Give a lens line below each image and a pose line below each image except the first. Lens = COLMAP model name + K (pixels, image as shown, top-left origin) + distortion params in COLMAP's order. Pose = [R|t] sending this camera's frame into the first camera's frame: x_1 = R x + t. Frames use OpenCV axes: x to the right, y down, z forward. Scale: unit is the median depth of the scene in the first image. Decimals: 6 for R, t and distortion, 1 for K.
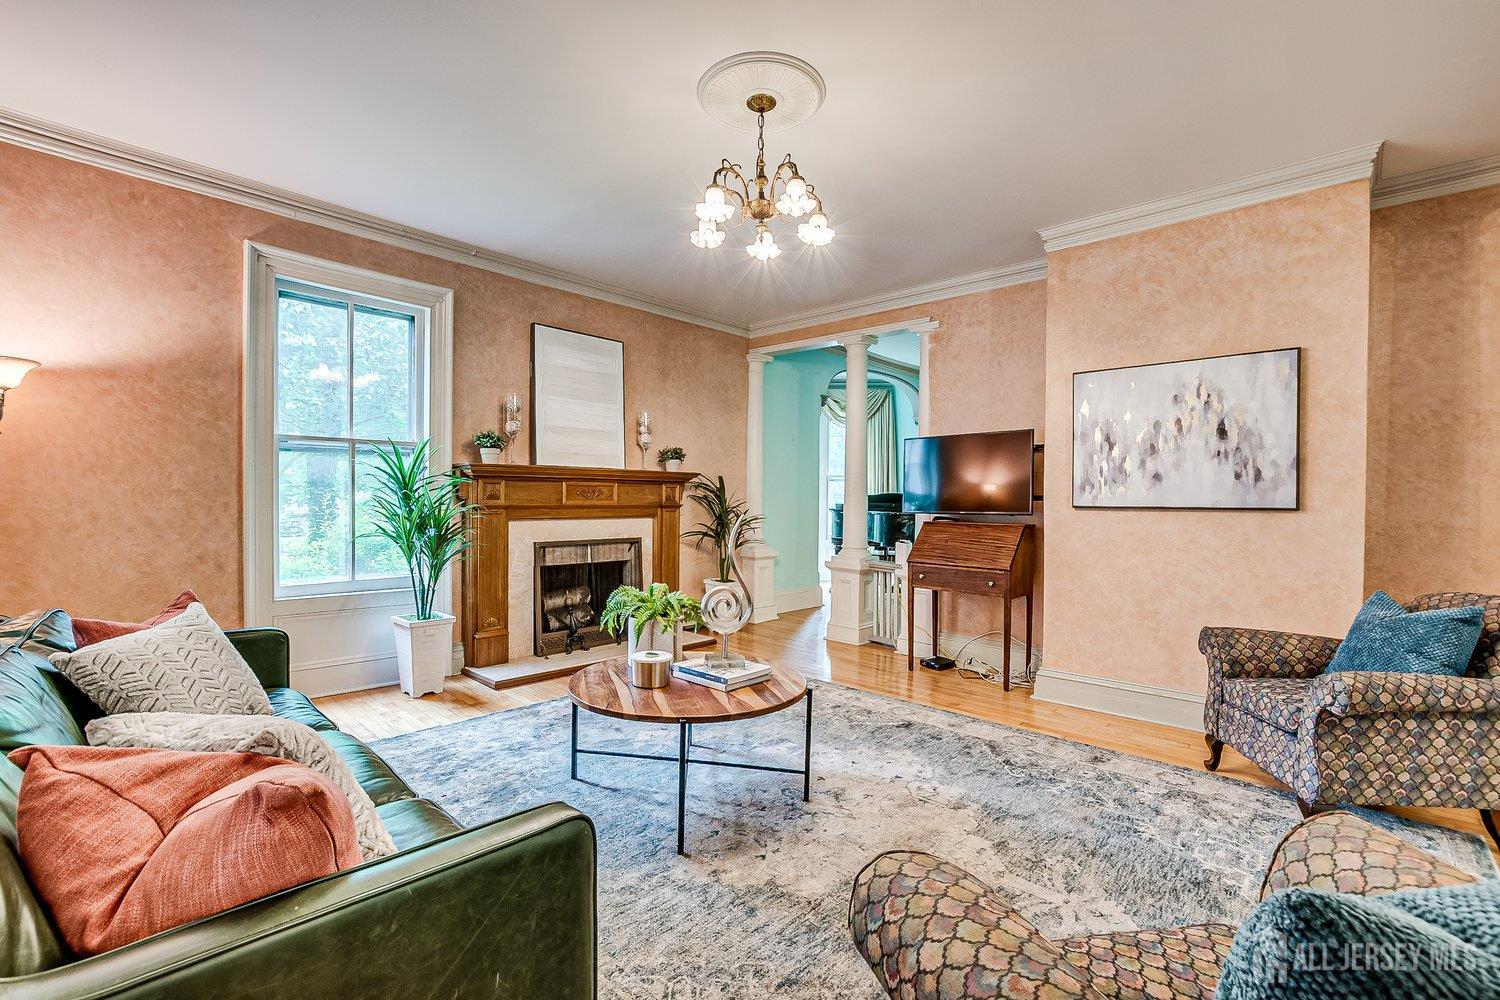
lens RADIAL K [[654.2, 0, 745.2], [0, 654.2, 502.9], [0, 0, 1]] dist [-0.023770, 0.004382]
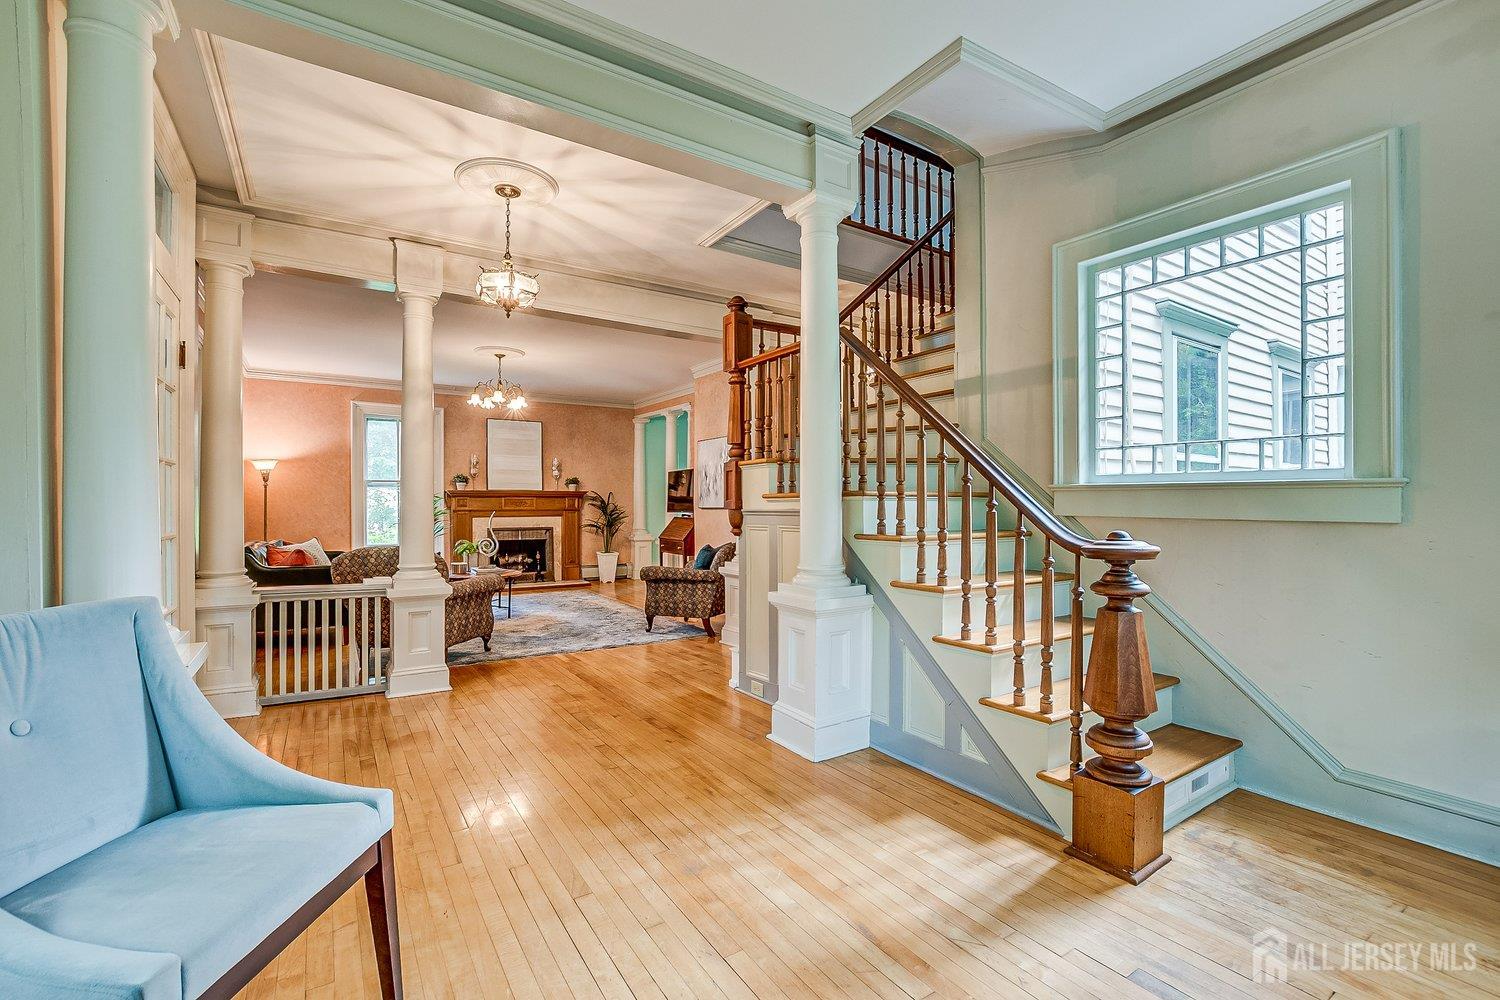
lens RADIAL K [[654.2, 0, 746.8], [0, 654.2, 503.2], [0, 0, 1]] dist [-0.023770, 0.004382]
pose [[0.972066, -0.010669, -0.234466, 1.208992], [0.008438, 0.999909, -0.010517, 0.014916], [0.234557, 0.008245, 0.972067, -0.993620]]
